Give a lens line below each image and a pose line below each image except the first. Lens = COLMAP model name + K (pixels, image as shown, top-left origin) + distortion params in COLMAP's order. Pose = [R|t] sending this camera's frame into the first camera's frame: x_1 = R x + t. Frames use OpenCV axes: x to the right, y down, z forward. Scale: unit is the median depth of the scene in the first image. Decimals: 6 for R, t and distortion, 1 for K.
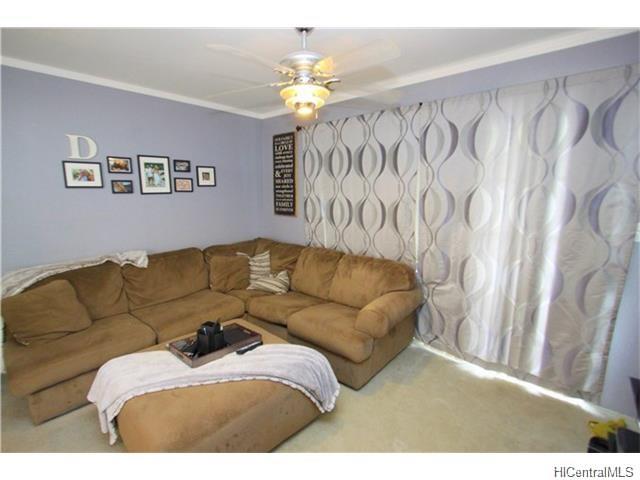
lens RADIAL K [[308.7, 0, 323.5], [0, 308.7, 241.1], [0, 0, 1]] dist [-0.021476, 0.003966]
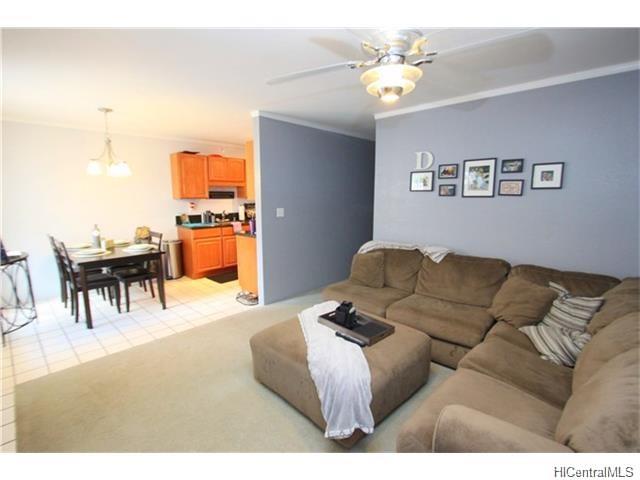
lens RADIAL K [[308.7, 0, 306.0], [0, 308.7, 233.0], [0, 0, 1]] dist [-0.021476, 0.003966]
pose [[-0.079246, 0.114014, -0.990313, 0.517157], [-0.174550, 0.976503, 0.126392, -0.074739], [0.981454, 0.182875, -0.057483, 0.572613]]
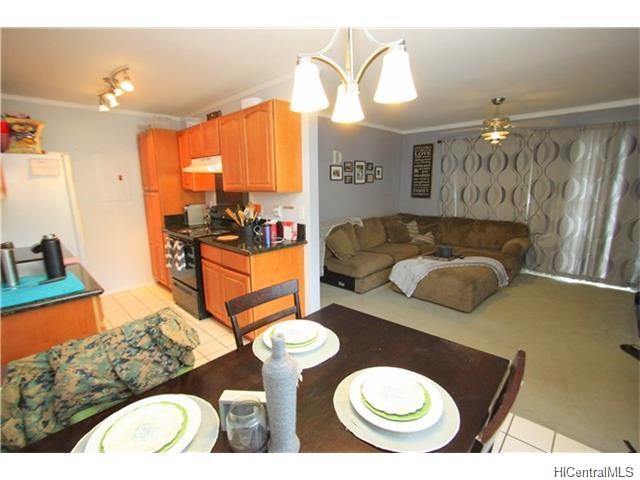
lens RADIAL K [[308.7, 0, 320.1], [0, 308.7, 241.2], [0, 0, 1]] dist [-0.021476, 0.003966]
pose [[0.998338, -0.001185, -0.057626, -0.704797], [0.002358, 0.999791, 0.020288, 0.129119], [0.057590, -0.020390, 0.998132, -0.724662]]
